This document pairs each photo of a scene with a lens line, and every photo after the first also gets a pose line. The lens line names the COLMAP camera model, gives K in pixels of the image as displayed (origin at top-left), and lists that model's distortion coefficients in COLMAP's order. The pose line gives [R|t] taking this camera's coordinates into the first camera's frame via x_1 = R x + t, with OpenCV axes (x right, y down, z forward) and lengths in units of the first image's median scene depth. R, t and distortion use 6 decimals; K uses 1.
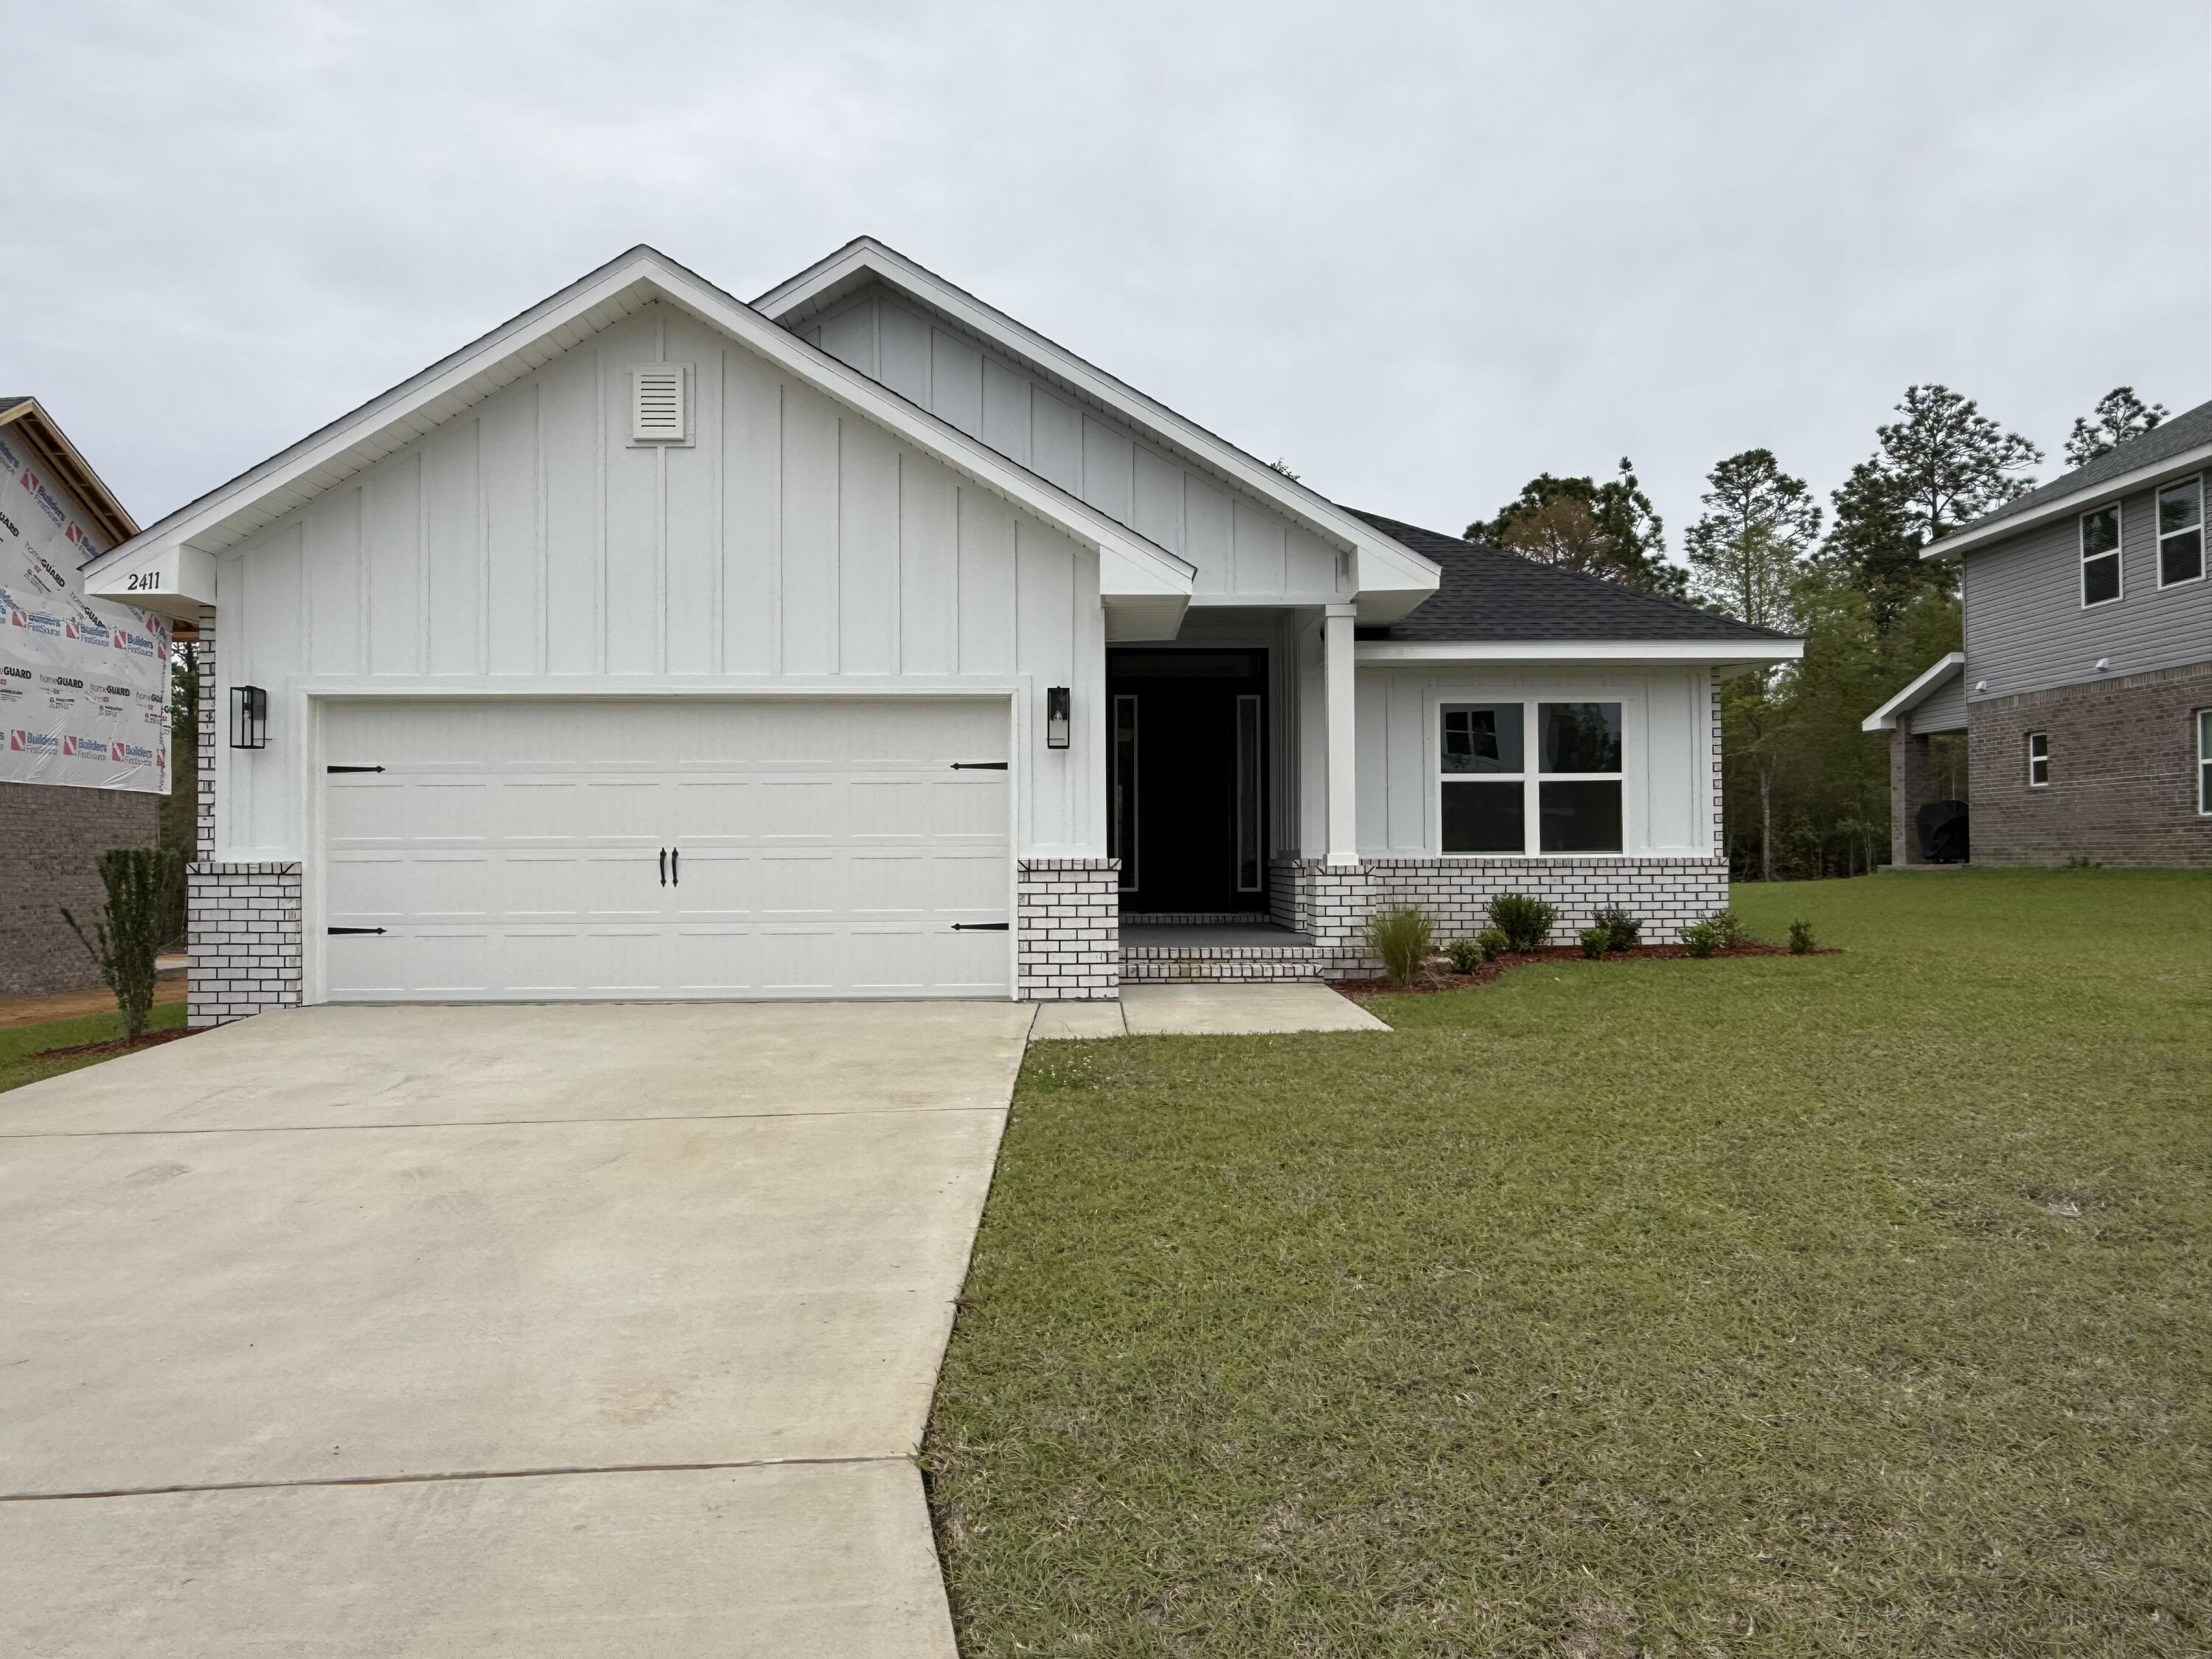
lens RADIAL K [[1471.1, 0, 1110.0], [0, 1471.1, 816.9], [0, 0, 1]] dist [-0.033548, 0.013495]
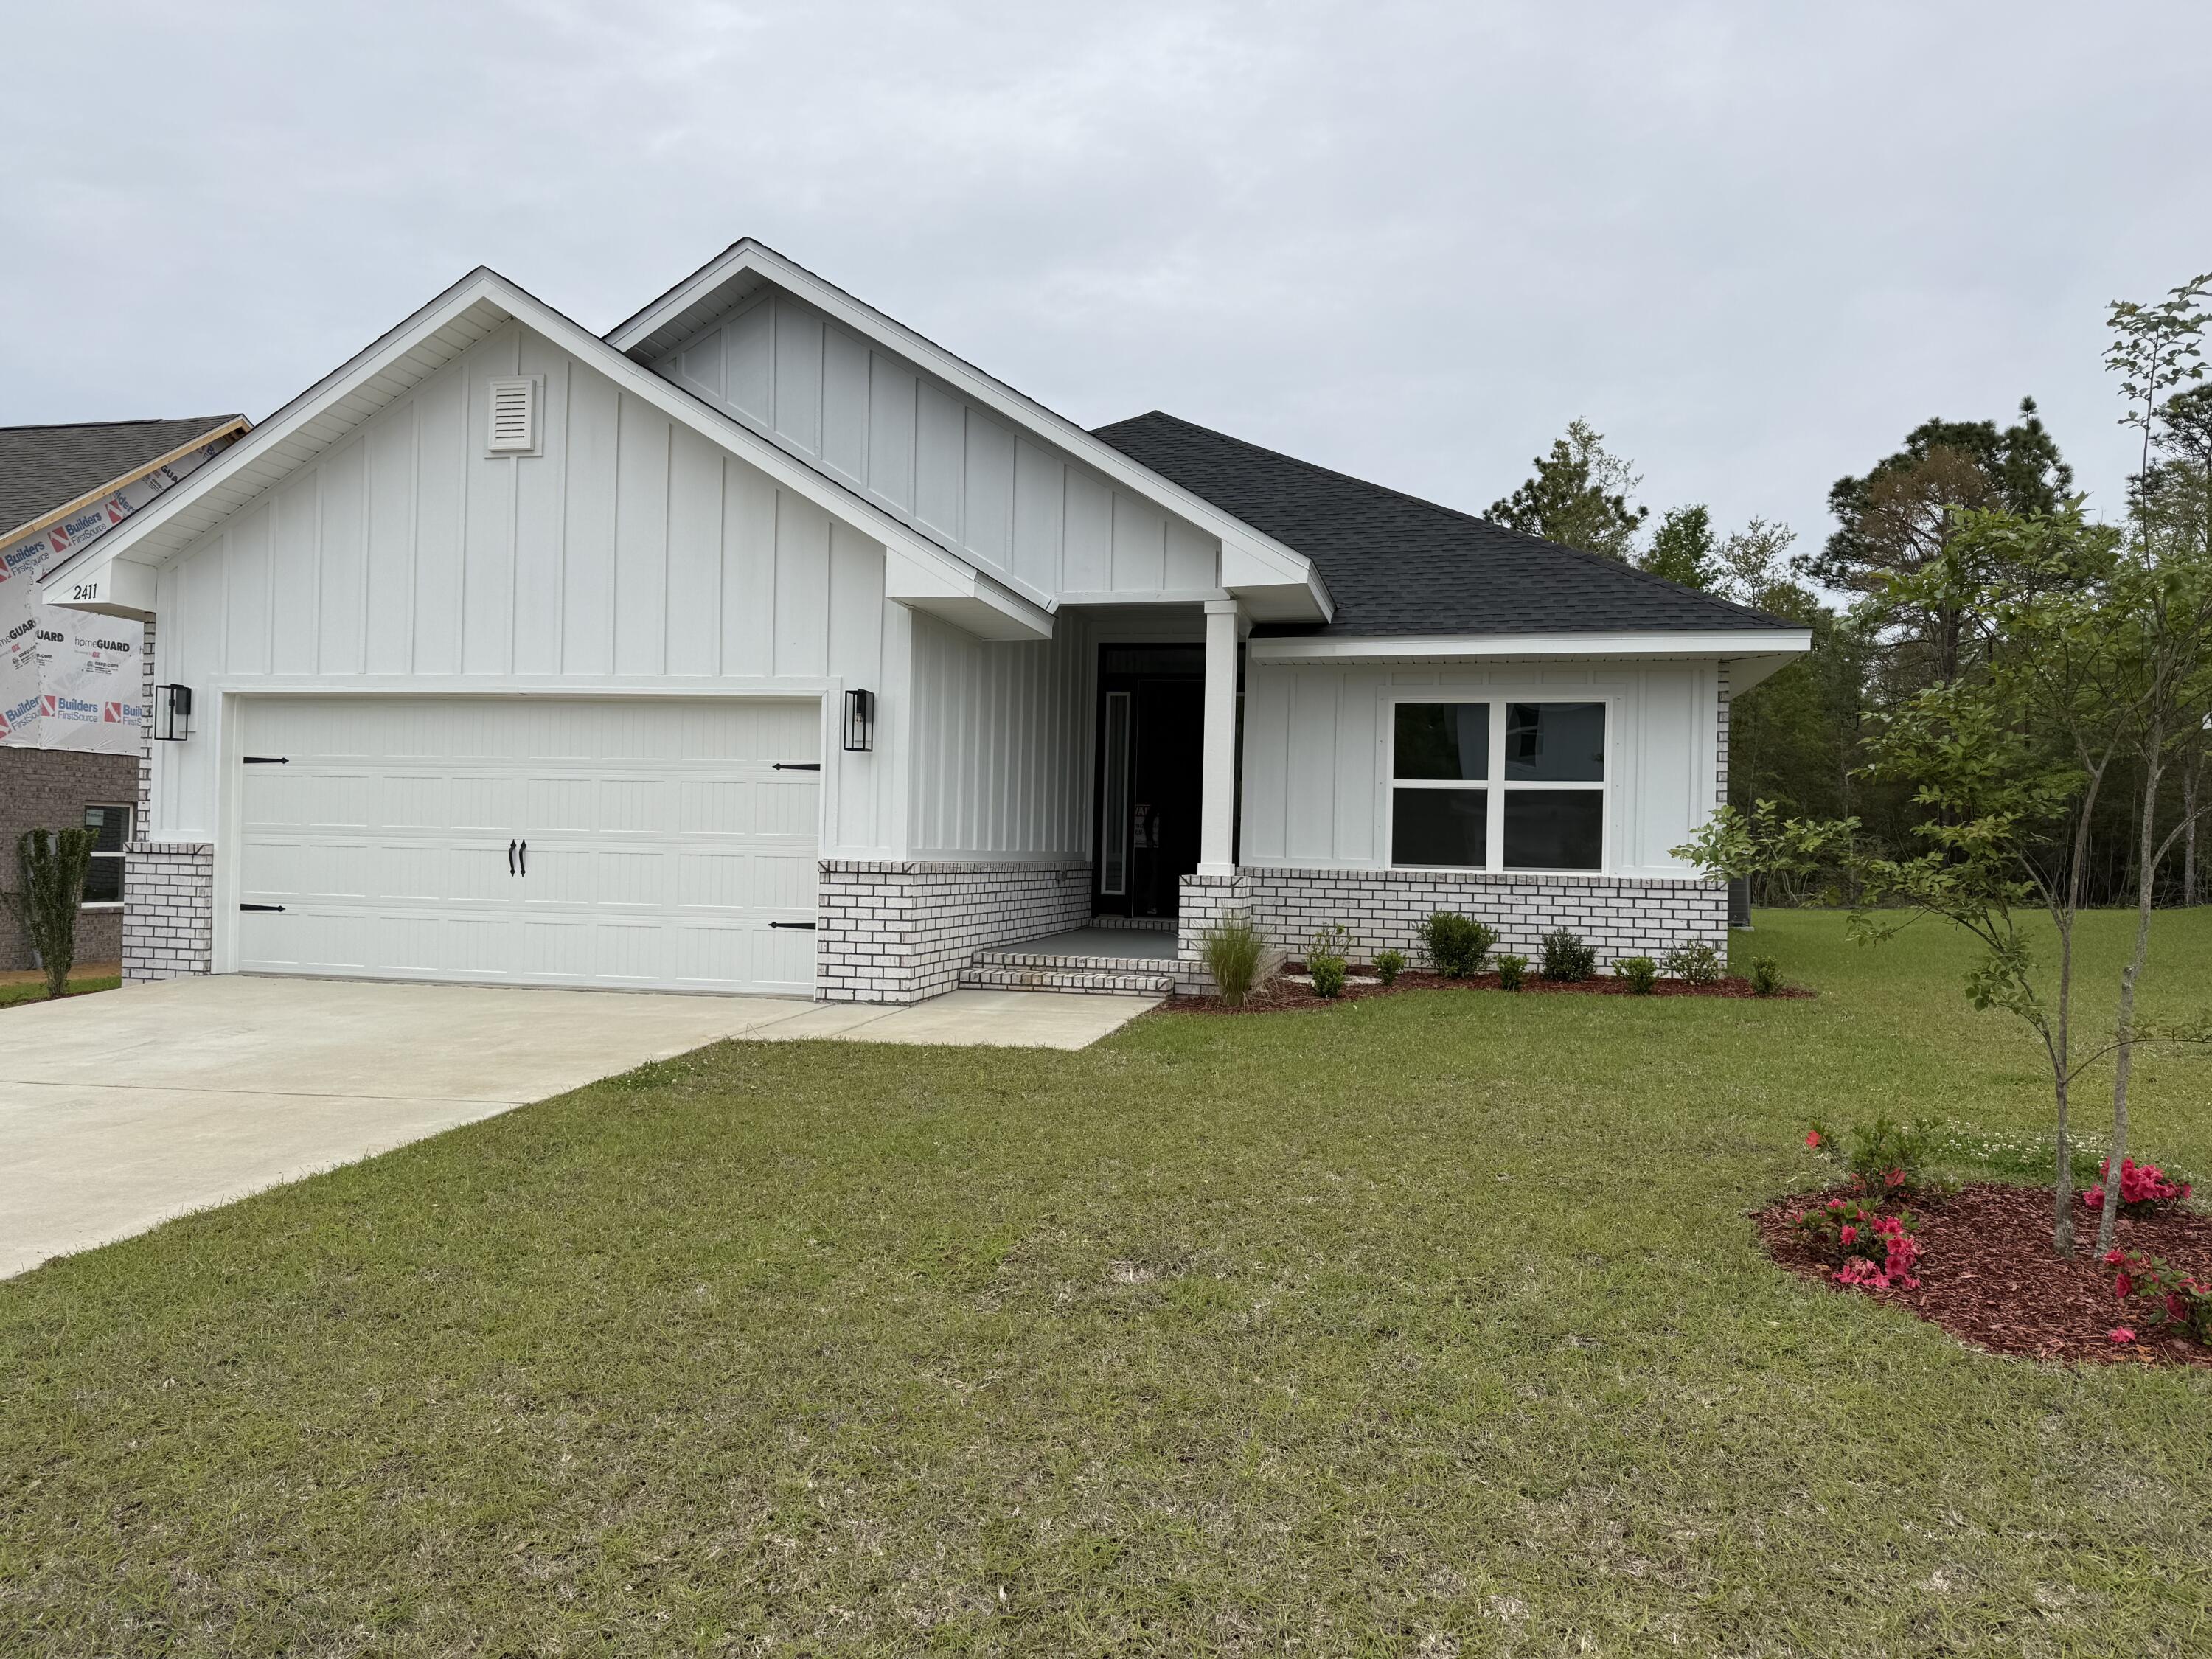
lens RADIAL K [[1577.7, 0, 1115.4], [0, 1577.7, 826.0], [0, 0, 1]] dist [0.012474, -0.032837]
pose [[0.972111, 0.024179, -0.233269, 0.377439], [-0.021288, 0.999662, 0.014901, -0.014512], [0.233551, -0.009520, 0.972298, -0.003110]]
